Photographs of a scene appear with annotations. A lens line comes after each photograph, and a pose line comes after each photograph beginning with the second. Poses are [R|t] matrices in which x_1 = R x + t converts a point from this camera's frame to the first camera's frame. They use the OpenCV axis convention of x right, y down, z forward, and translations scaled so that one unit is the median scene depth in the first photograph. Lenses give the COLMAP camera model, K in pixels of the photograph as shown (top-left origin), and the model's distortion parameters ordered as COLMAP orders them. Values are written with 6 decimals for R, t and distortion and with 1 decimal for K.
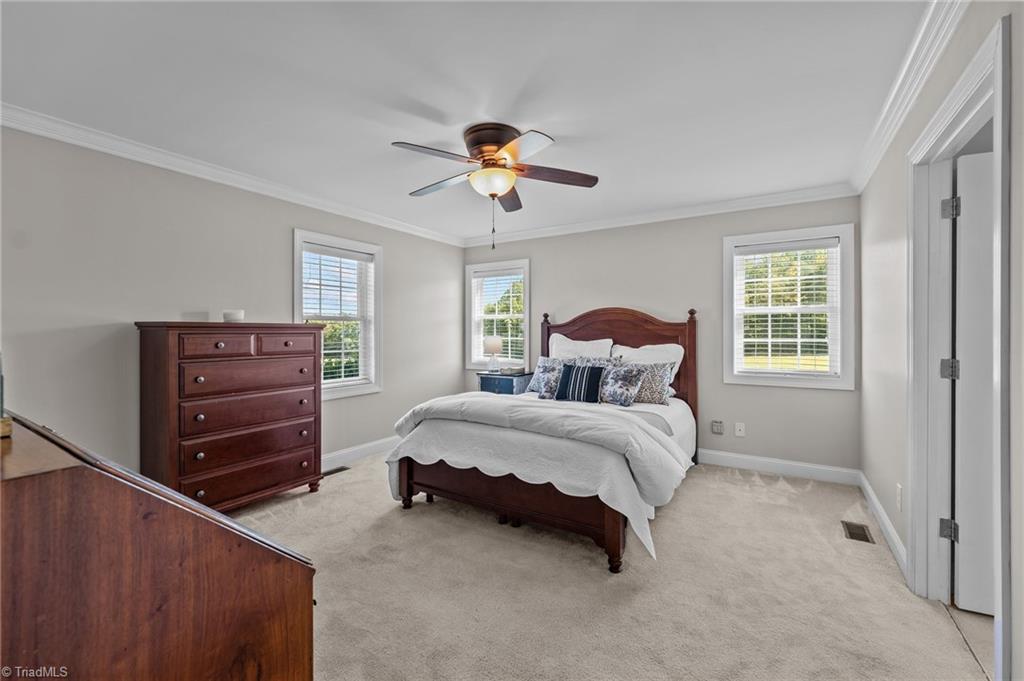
lens RADIAL K [[419.4, 0, 512.3], [0, 419.4, 335.6], [0, 0, 1]] dist [0.001022, -0.000555]
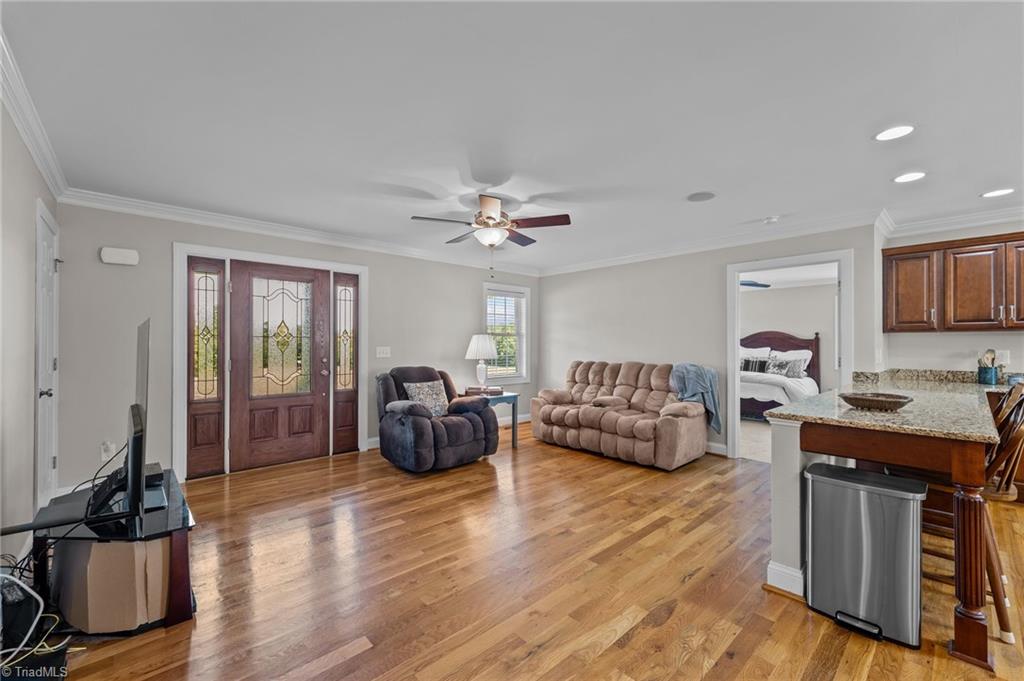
lens RADIAL K [[419.4, 0, 514.2], [0, 419.4, 343.9], [0, 0, 1]] dist [0.001022, -0.000555]
pose [[0.965155, 0.003256, -0.261658, -0.423509], [-0.005614, 0.999950, -0.008264, 0.015741], [0.261618, 0.009445, 0.965125, -1.259710]]
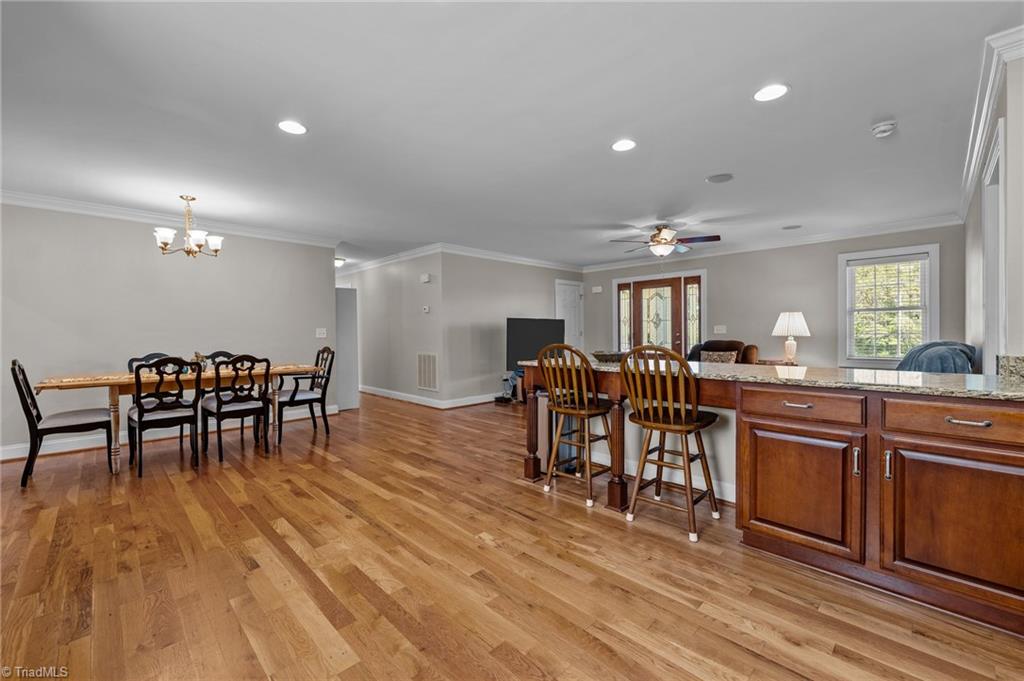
lens RADIAL K [[419.4, 0, 512.6], [0, 419.4, 336.2], [0, 0, 1]] dist [0.001022, -0.000555]
pose [[-0.220679, 0.011292, -0.975281, 6.989027], [-0.001216, 0.999929, 0.011852, 0.174135], [0.975346, 0.003802, -0.220650, 3.218408]]
